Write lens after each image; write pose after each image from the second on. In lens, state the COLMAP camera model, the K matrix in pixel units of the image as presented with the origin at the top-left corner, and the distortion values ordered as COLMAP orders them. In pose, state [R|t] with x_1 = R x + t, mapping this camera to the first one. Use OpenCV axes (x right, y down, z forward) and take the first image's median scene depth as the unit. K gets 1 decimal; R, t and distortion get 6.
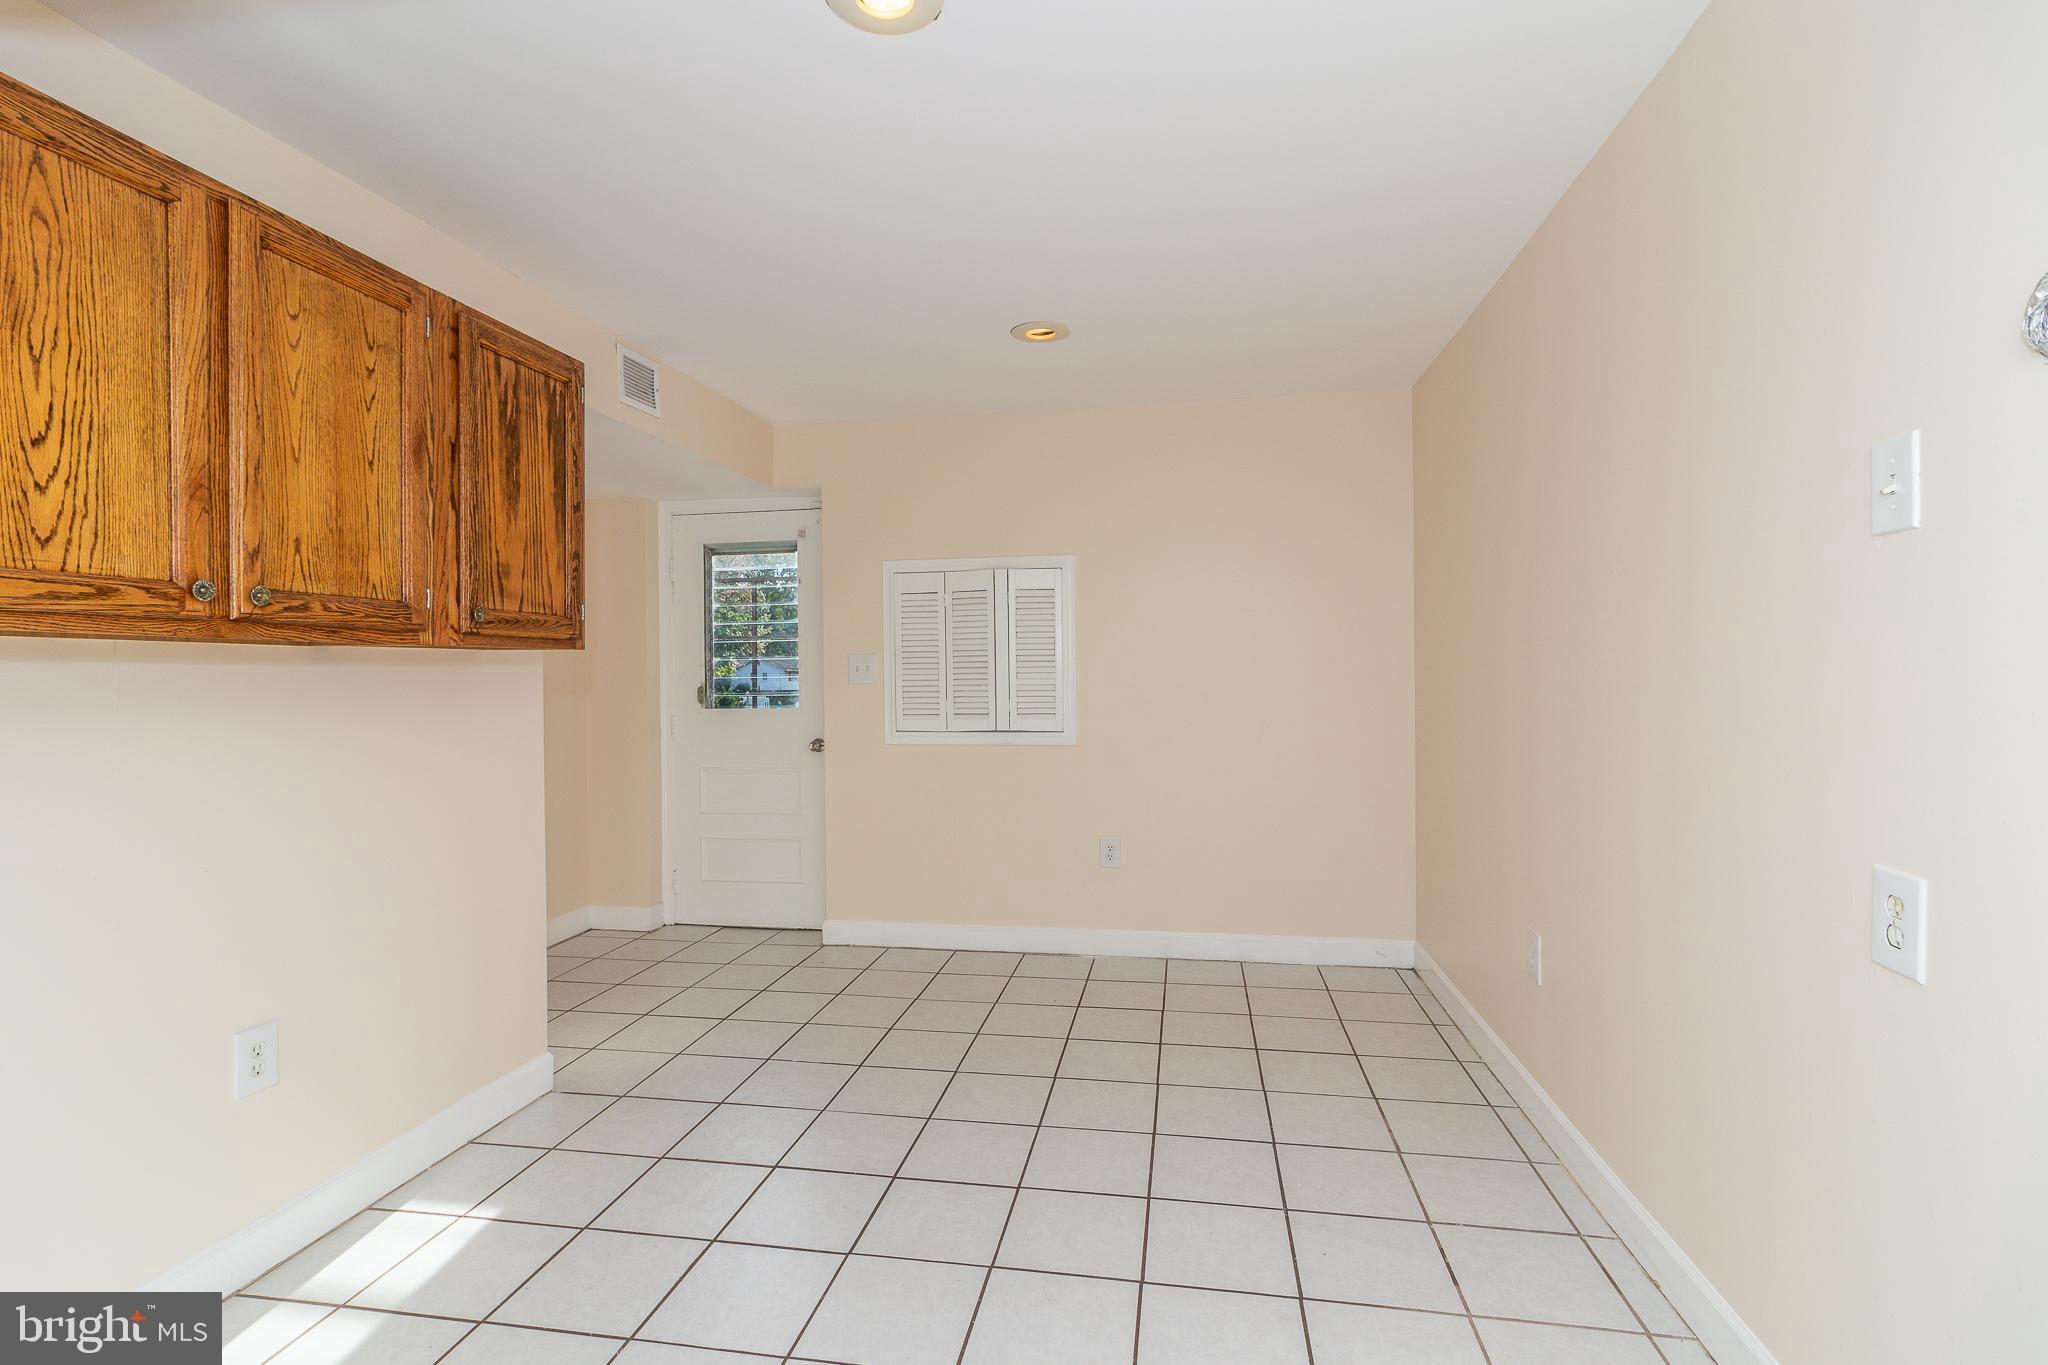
lens RADIAL K [[948.9, 0, 1028.3], [0, 948.9, 673.9], [0, 0, 1]] dist [0.006041, 0.000536]
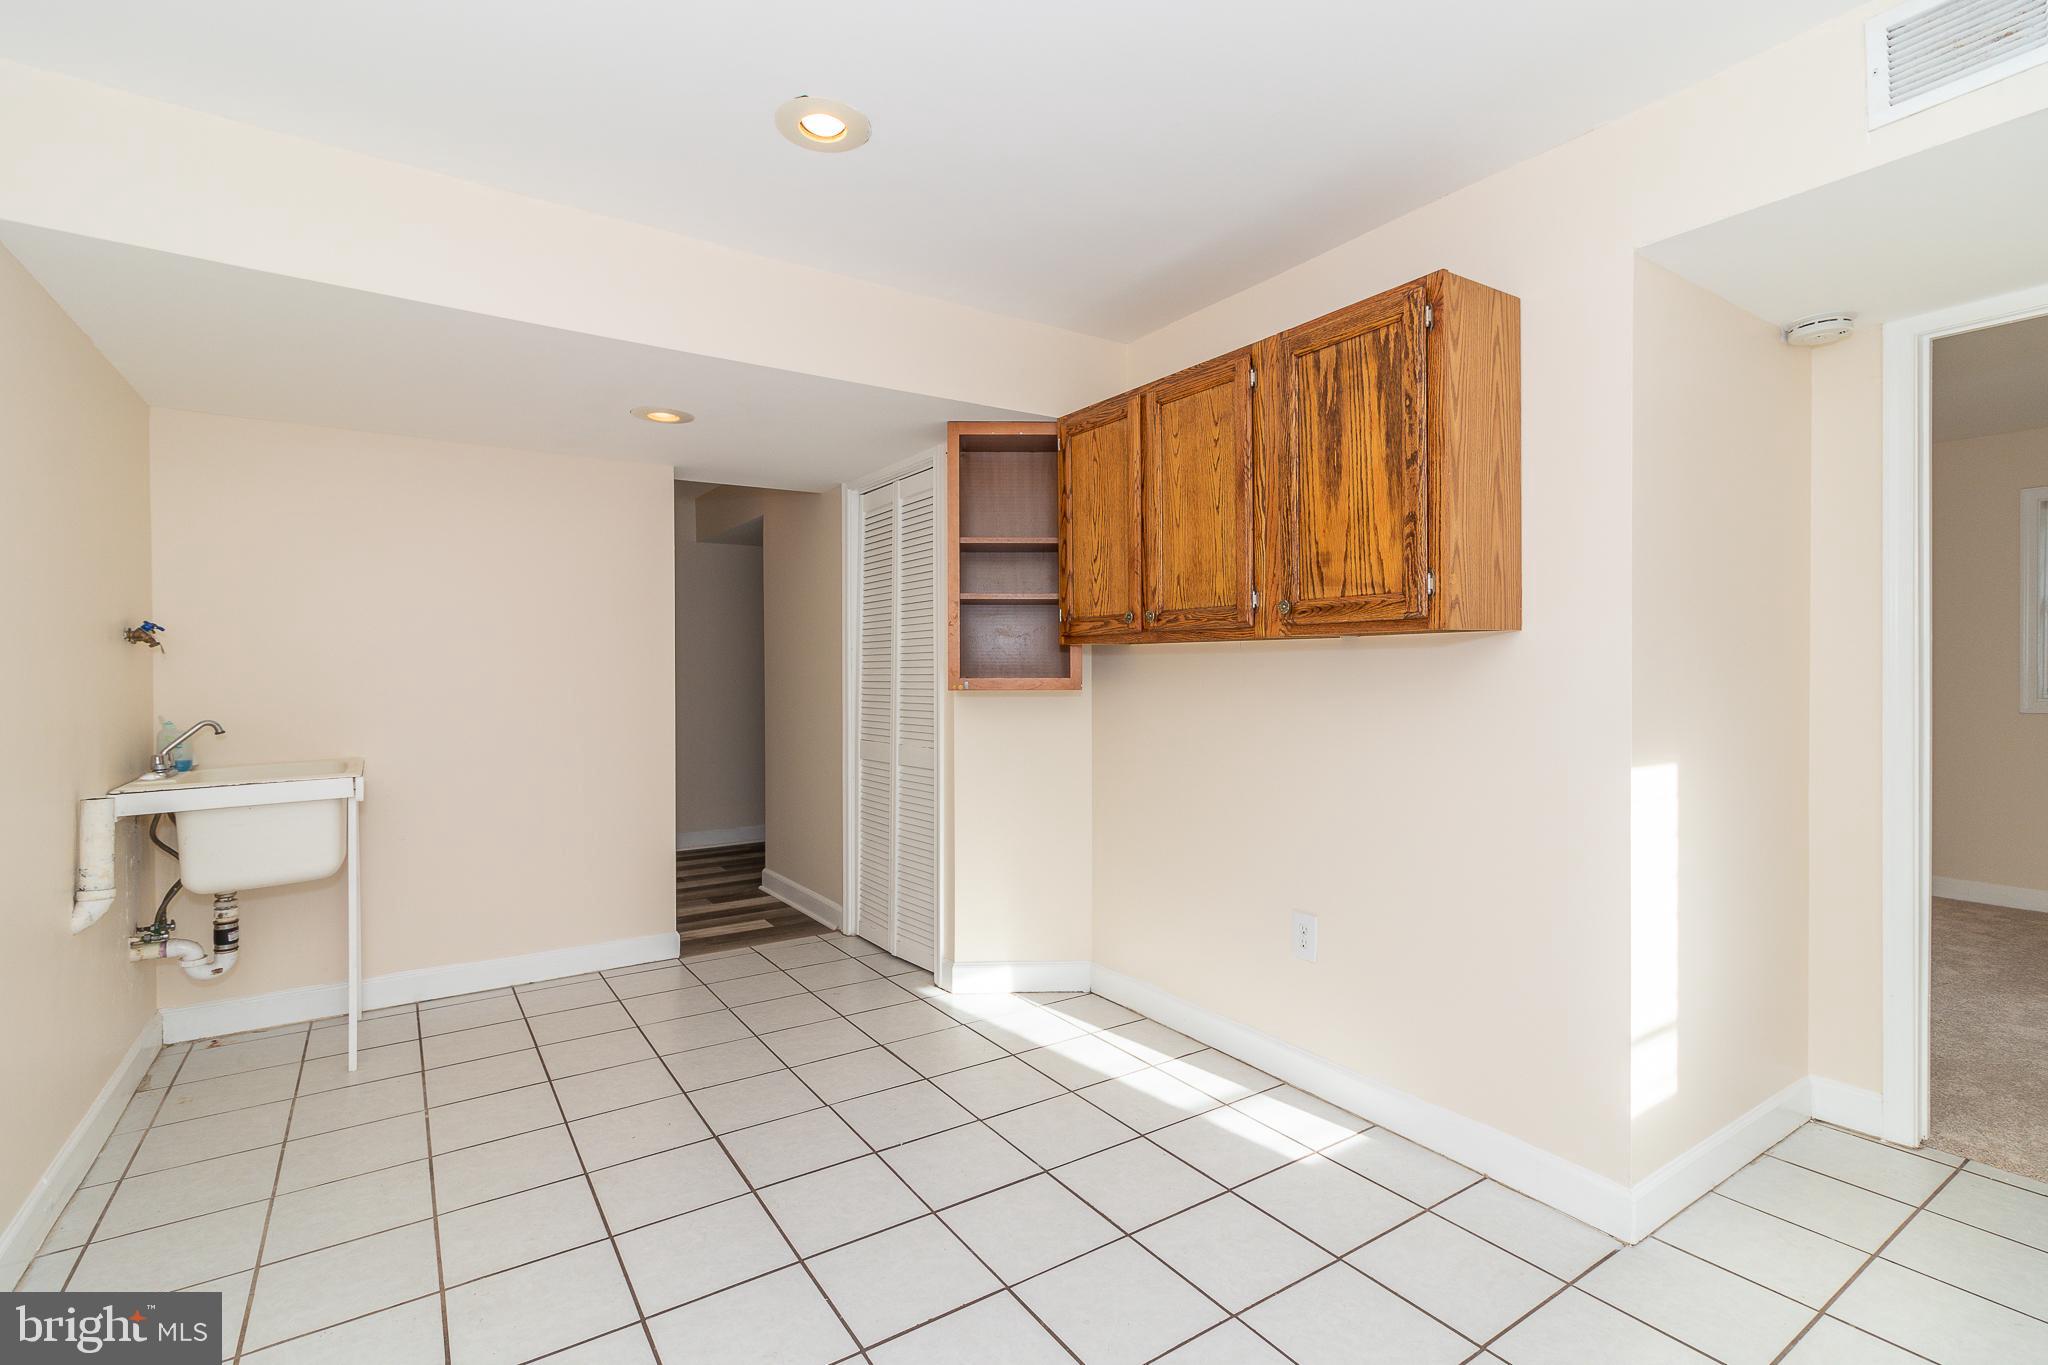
lens RADIAL K [[948.9, 0, 1028.6], [0, 948.9, 674.3], [0, 0, 1]] dist [0.006041, 0.000536]
pose [[-0.721334, 0.018328, -0.692345, 0.385784], [0.012283, 0.999831, 0.013670, -0.002945], [0.692479, 0.001357, -0.721437, 1.515099]]
